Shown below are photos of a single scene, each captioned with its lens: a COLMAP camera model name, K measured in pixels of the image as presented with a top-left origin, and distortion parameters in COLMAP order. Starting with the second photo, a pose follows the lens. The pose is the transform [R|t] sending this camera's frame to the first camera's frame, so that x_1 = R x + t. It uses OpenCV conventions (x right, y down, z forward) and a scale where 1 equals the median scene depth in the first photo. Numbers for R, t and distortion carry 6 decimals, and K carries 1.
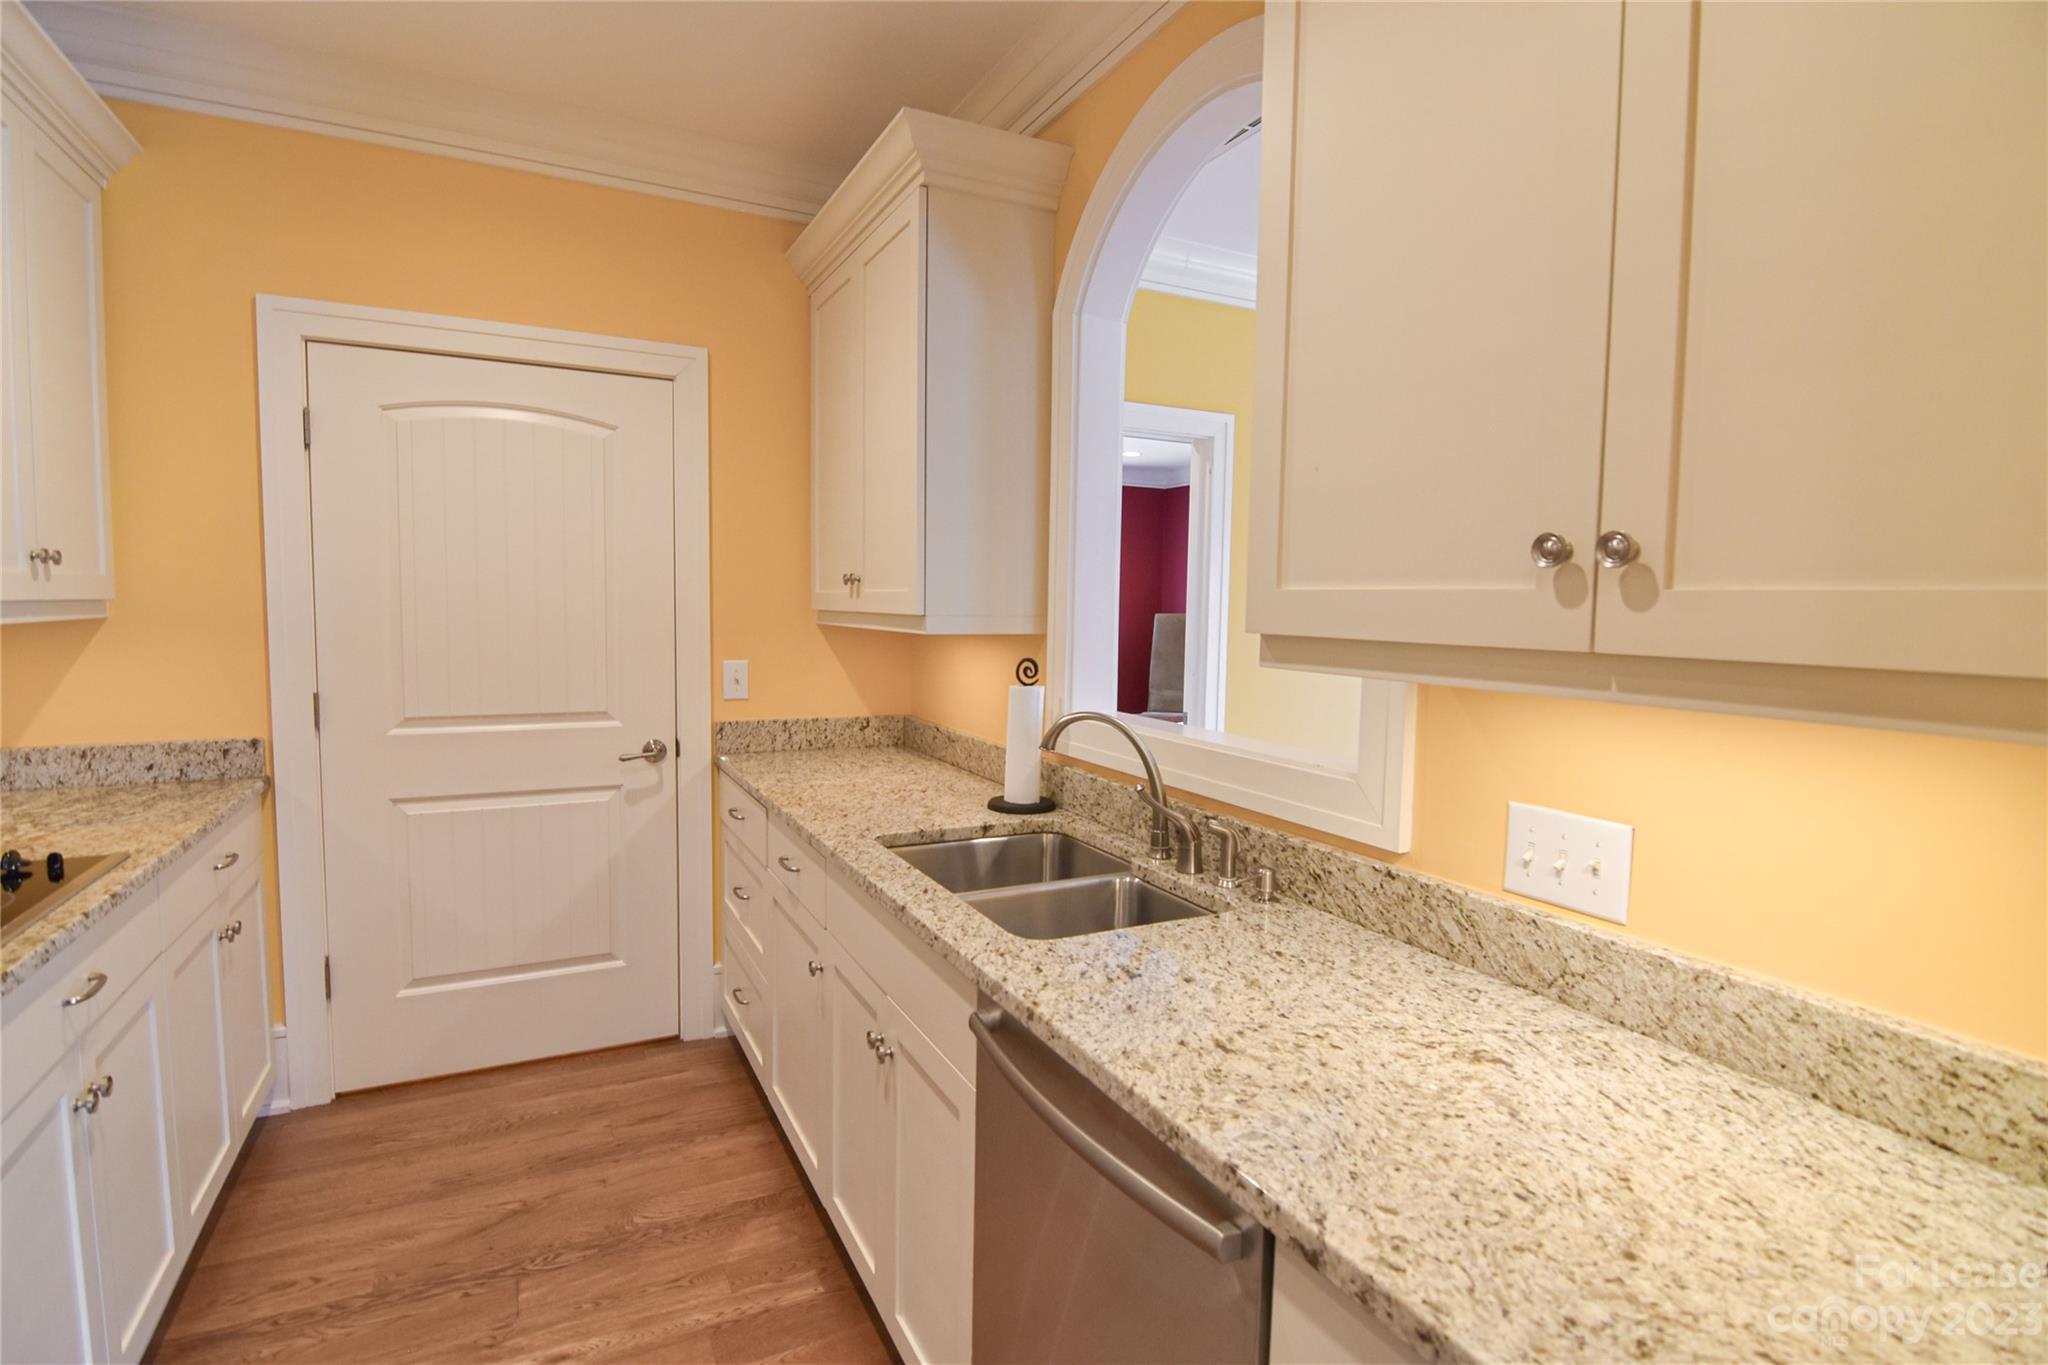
lens RADIAL K [[1000.5, 0, 1024.1], [0, 1000.5, 682.6], [0, 0, 1]] dist [-0.016072, -0.002048]
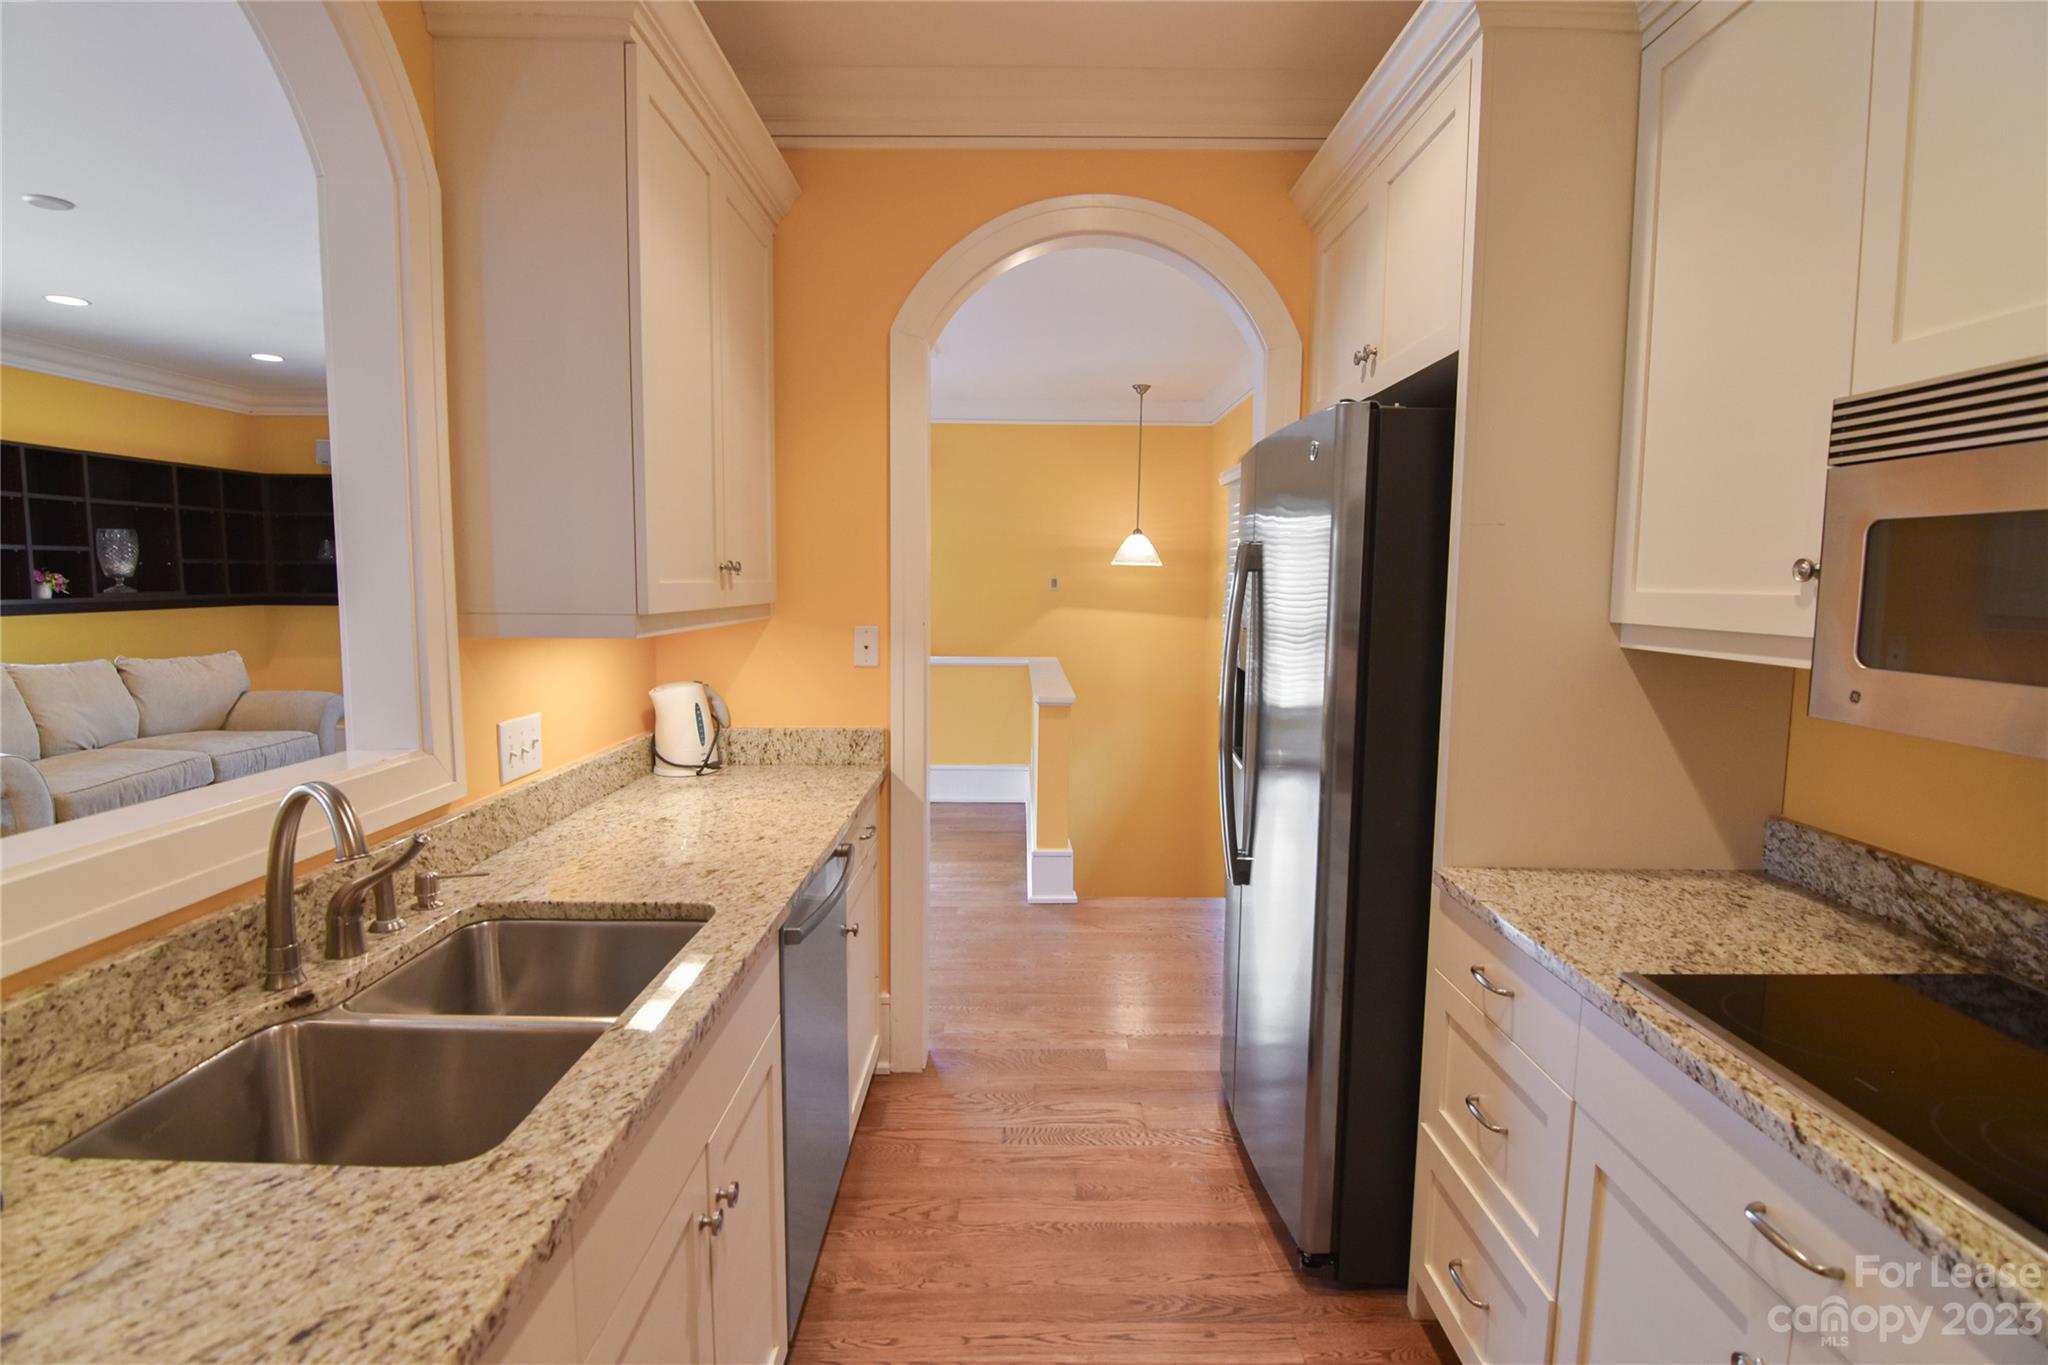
lens RADIAL K [[1000.5, 0, 1022.0], [0, 1000.5, 684.6], [0, 0, 1]] dist [-0.016072, -0.002048]
pose [[-0.897909, -0.062356, 0.435742, -0.775593], [0.017456, 0.984093, 0.176797, -0.169113], [-0.439835, 0.166353, -0.882537, 1.826381]]
